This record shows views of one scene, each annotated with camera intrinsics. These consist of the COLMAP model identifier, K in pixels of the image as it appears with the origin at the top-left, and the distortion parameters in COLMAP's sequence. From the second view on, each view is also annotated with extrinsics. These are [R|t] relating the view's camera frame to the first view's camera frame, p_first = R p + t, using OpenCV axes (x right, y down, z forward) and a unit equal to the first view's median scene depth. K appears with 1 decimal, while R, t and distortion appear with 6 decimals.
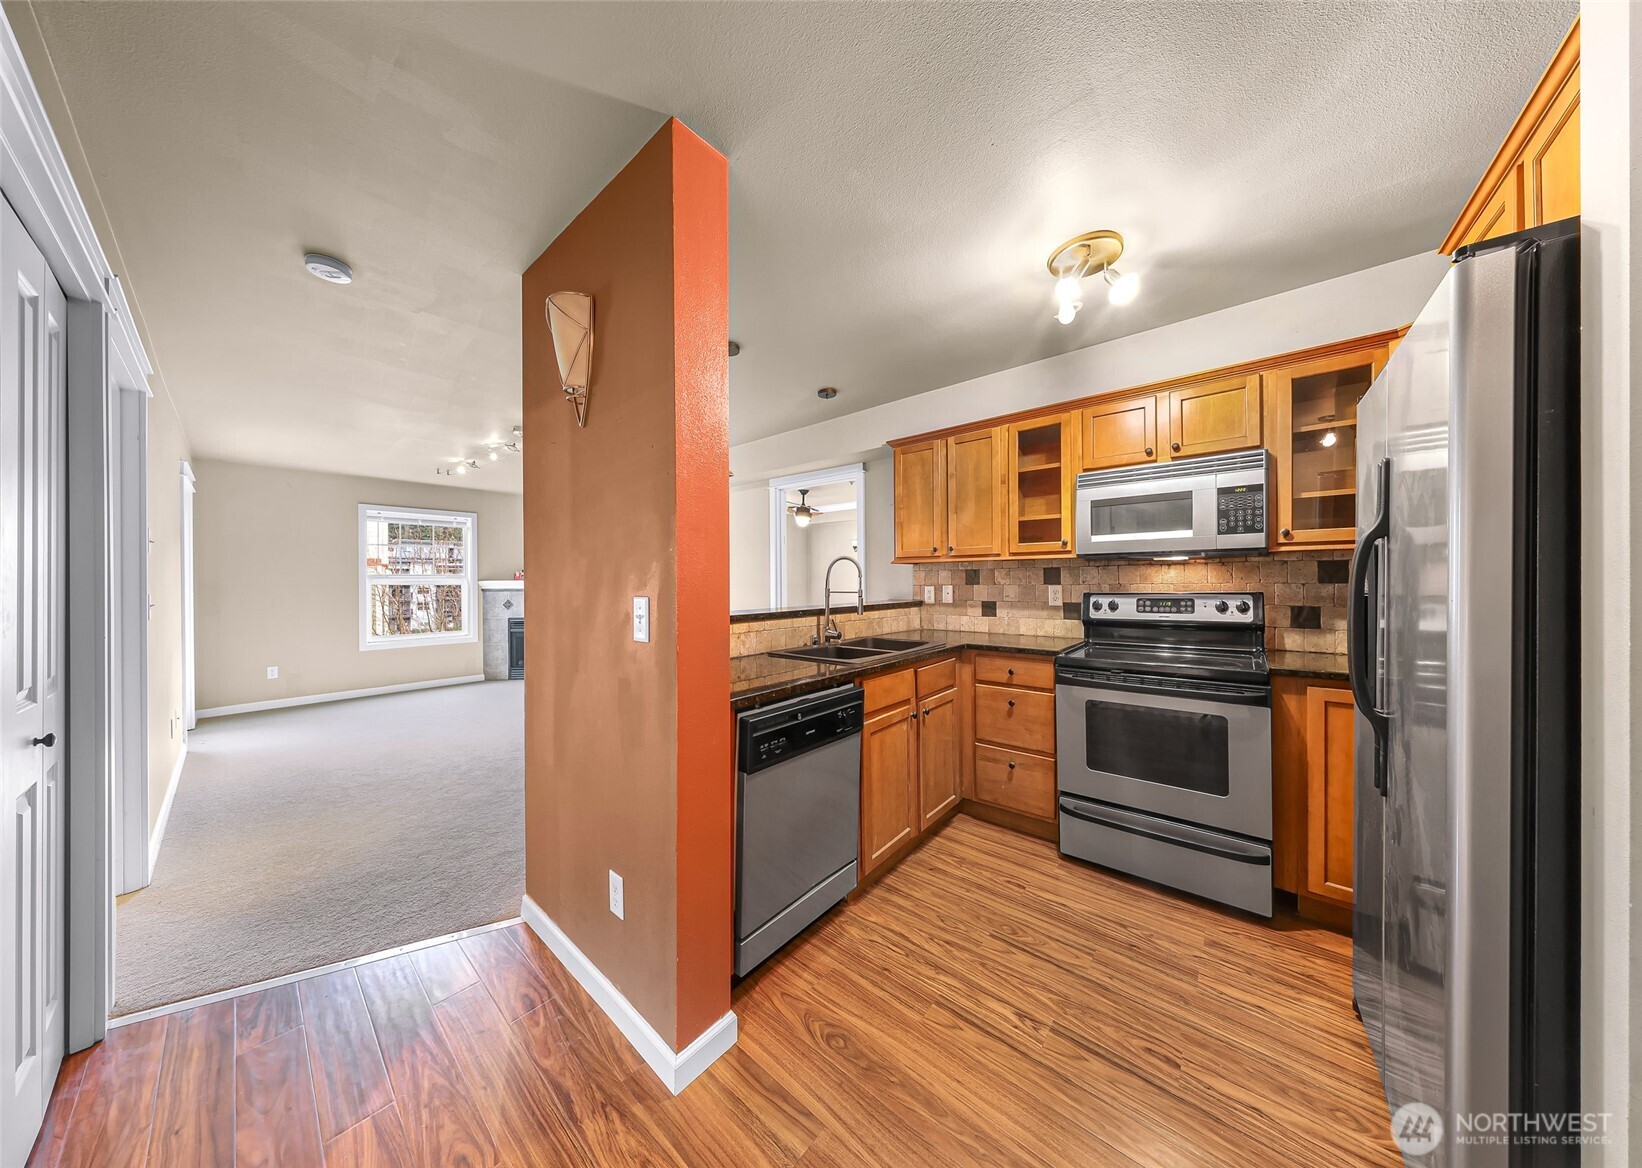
lens RADIAL K [[485.7, 0, 887.6], [0, 485.7, 582.7], [0, 0, 1]] dist [-0.001075, -0.000067]
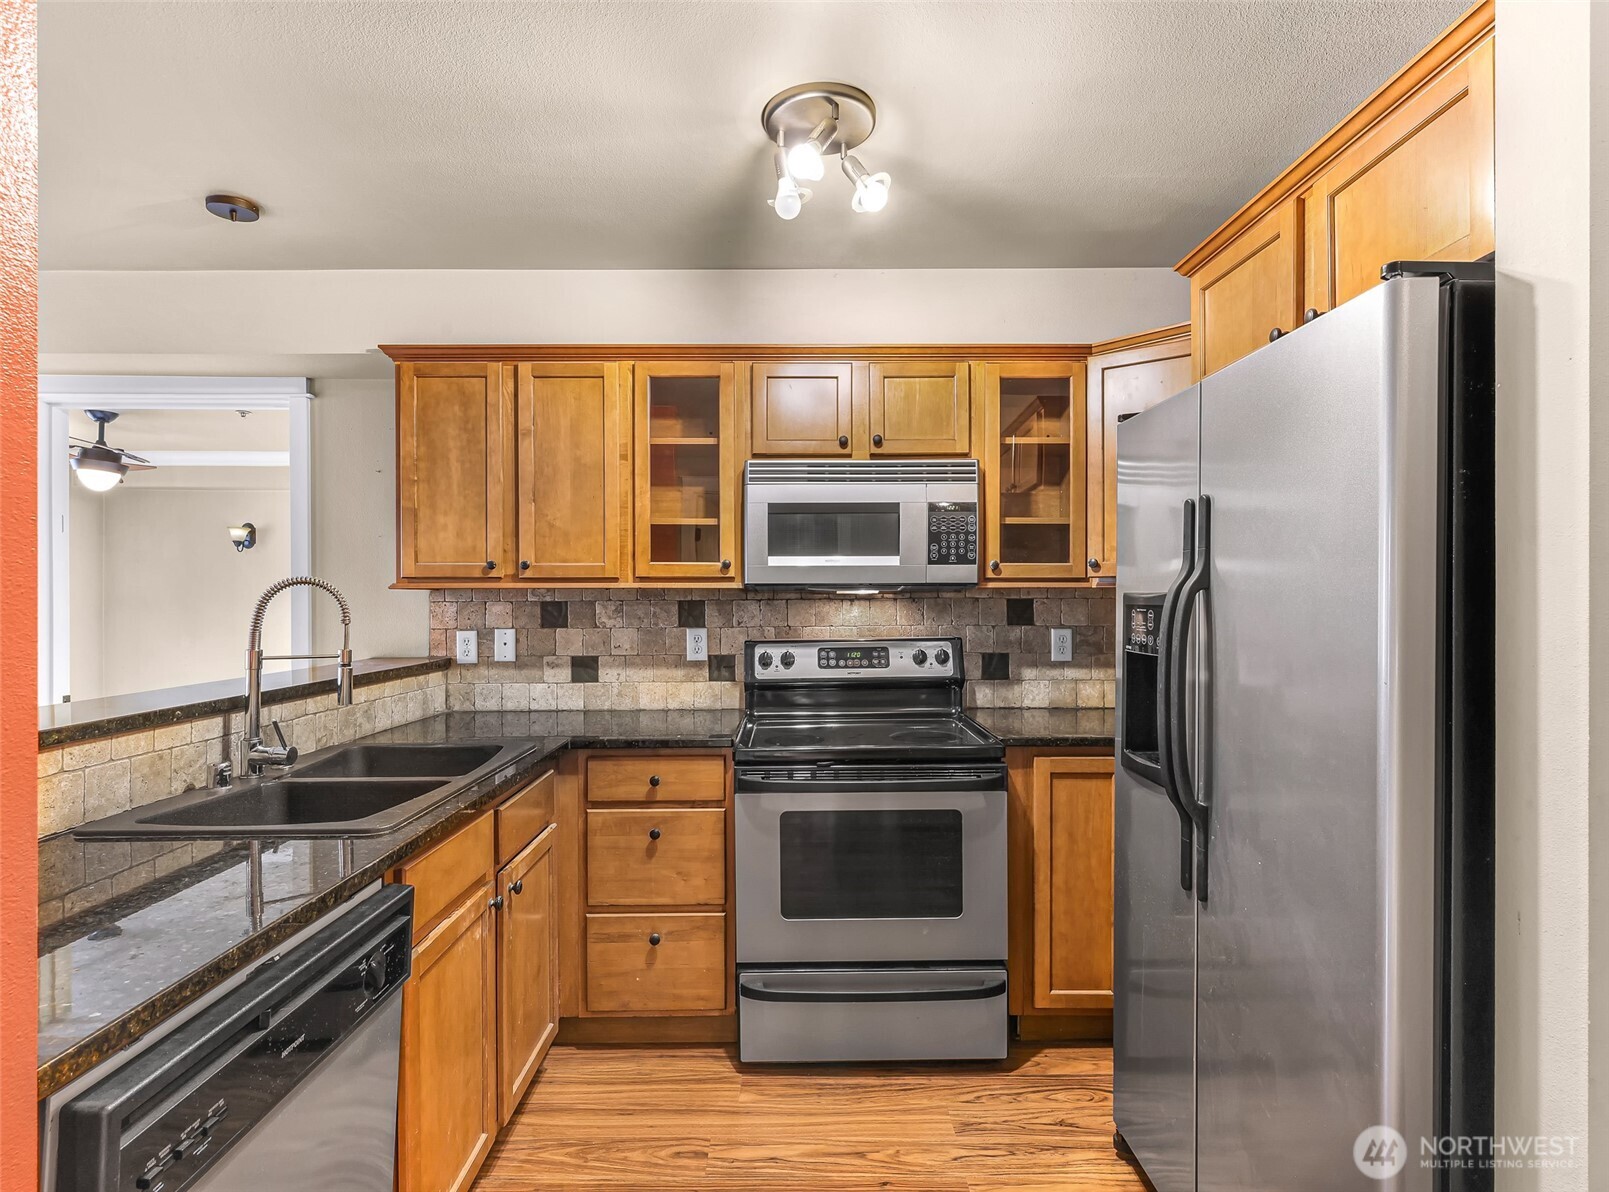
lens RADIAL K [[721.8, 0, 833.9], [0, 721.8, 605.2], [0, 0, 1]] dist [0.002570, 0.000083]
pose [[0.800466, 0.003595, 0.599367, -0.097087], [-0.001119, 0.999989, -0.004502, -0.026141], [-0.599377, 0.002933, 0.800462, 0.165038]]
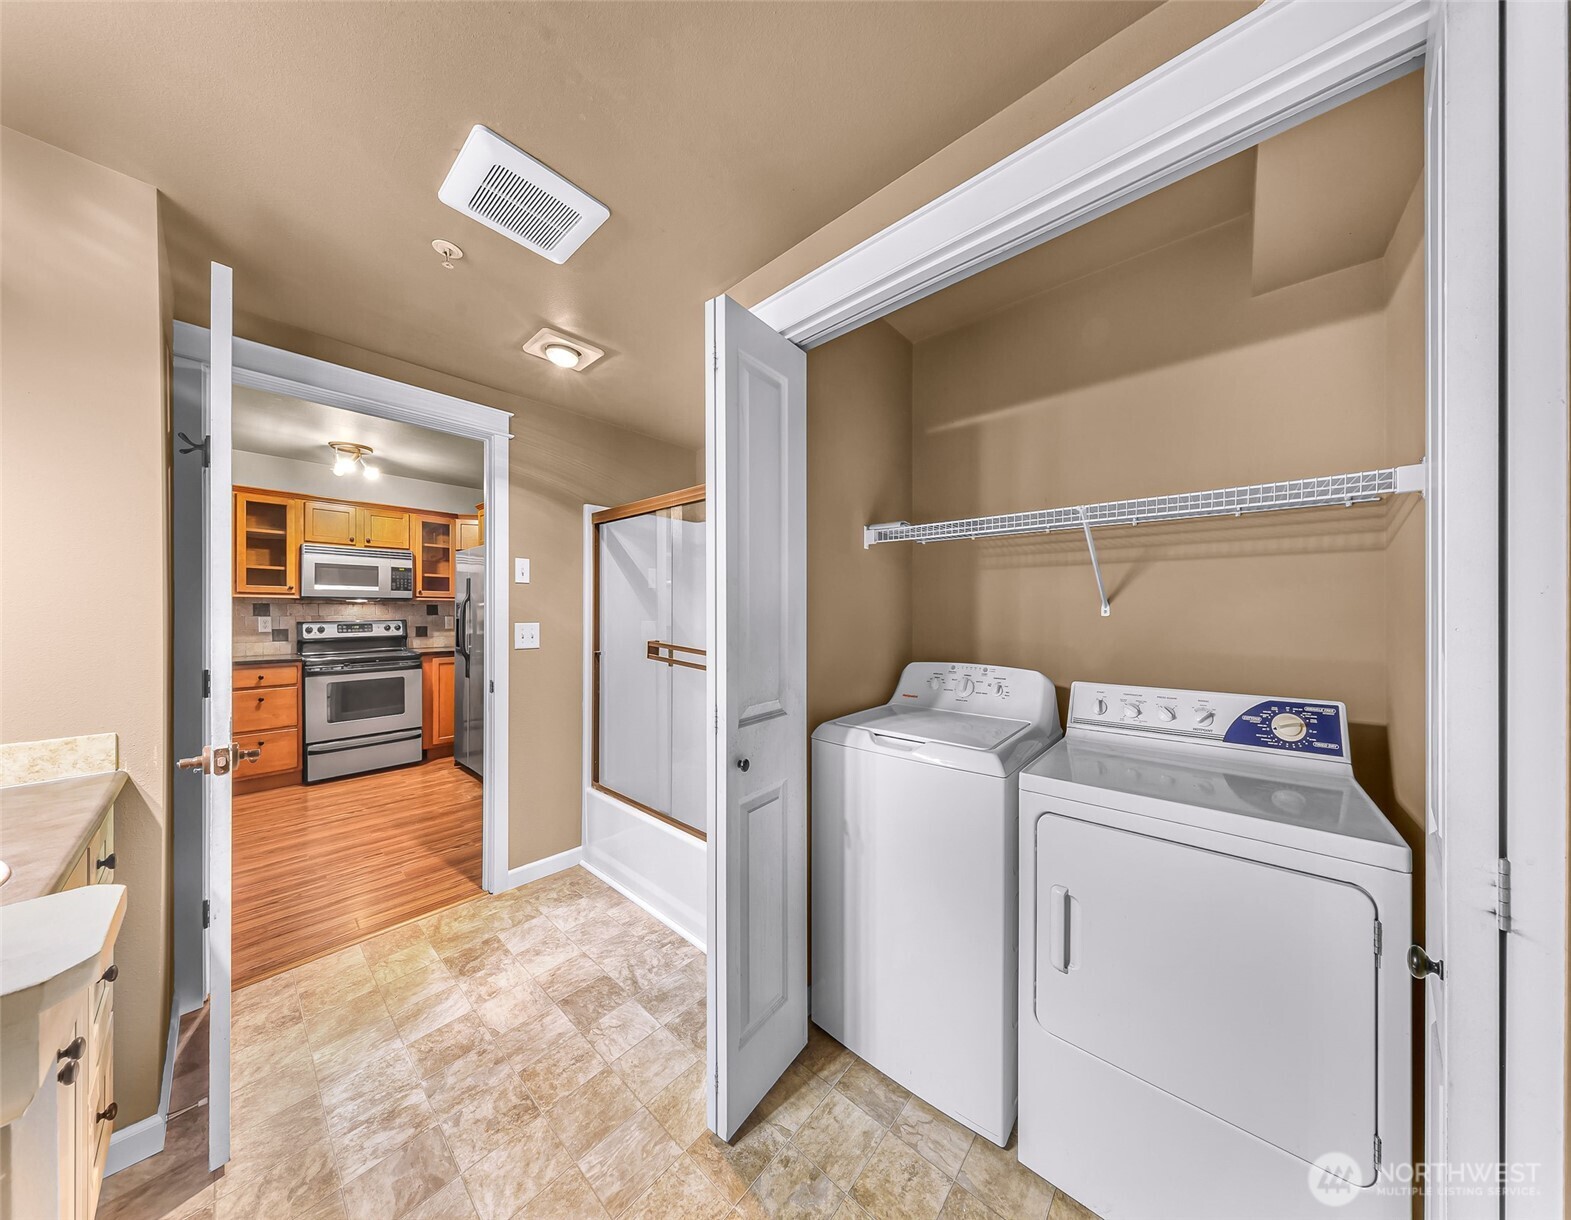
lens RADIAL K [[455.0, 0, 653.5], [0, 455.0, 613.0], [0, 0, 1]] dist [0.000250, 0.000035]
pose [[0.270115, 0.006550, 0.962806, -0.713686], [0.000845, 0.999975, -0.007040, 0.005819], [-0.962828, 0.002716, 0.270103, -0.463056]]
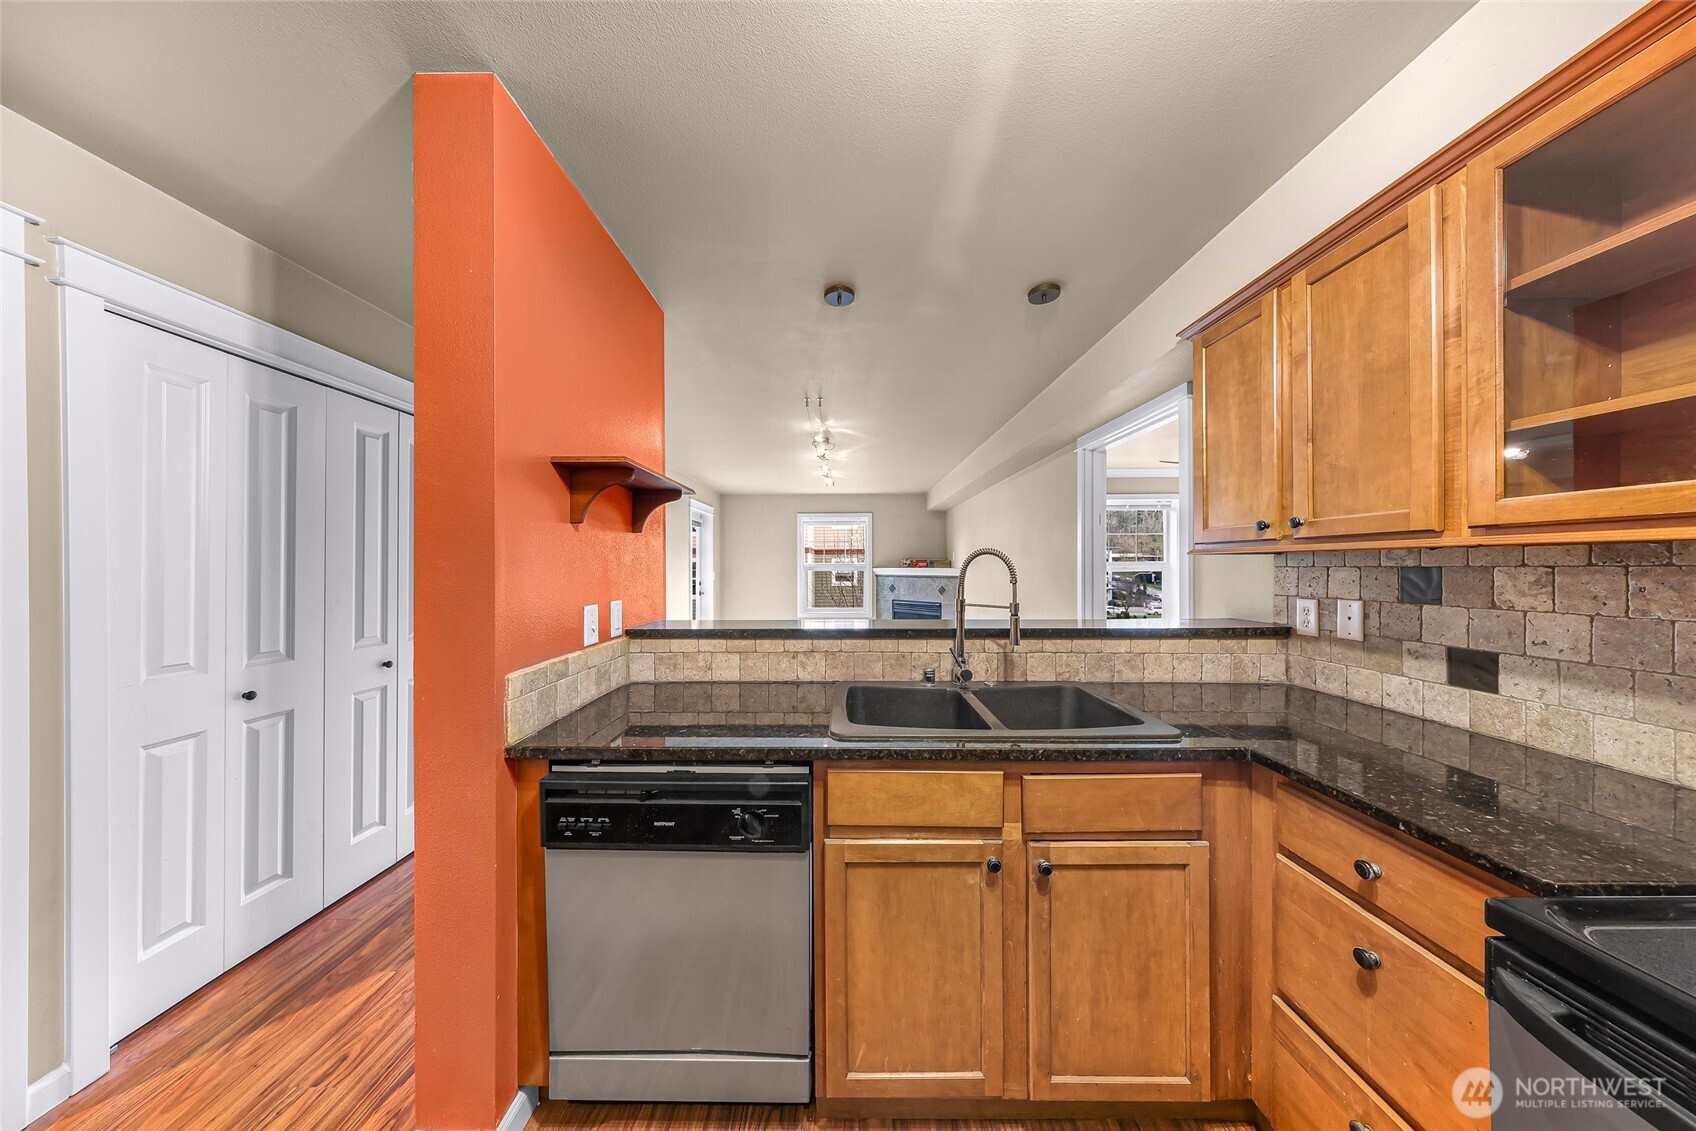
lens RADIAL K [[506.4, 0, 848.0], [0, 506.4, 565.5], [0, 0, 1]] dist [-0.000481, -0.000038]
pose [[0.579379, 0.011018, -0.814984, 0.332678], [-0.012286, 0.999913, 0.004783, -0.033398], [0.814966, 0.007242, 0.579464, 0.479857]]
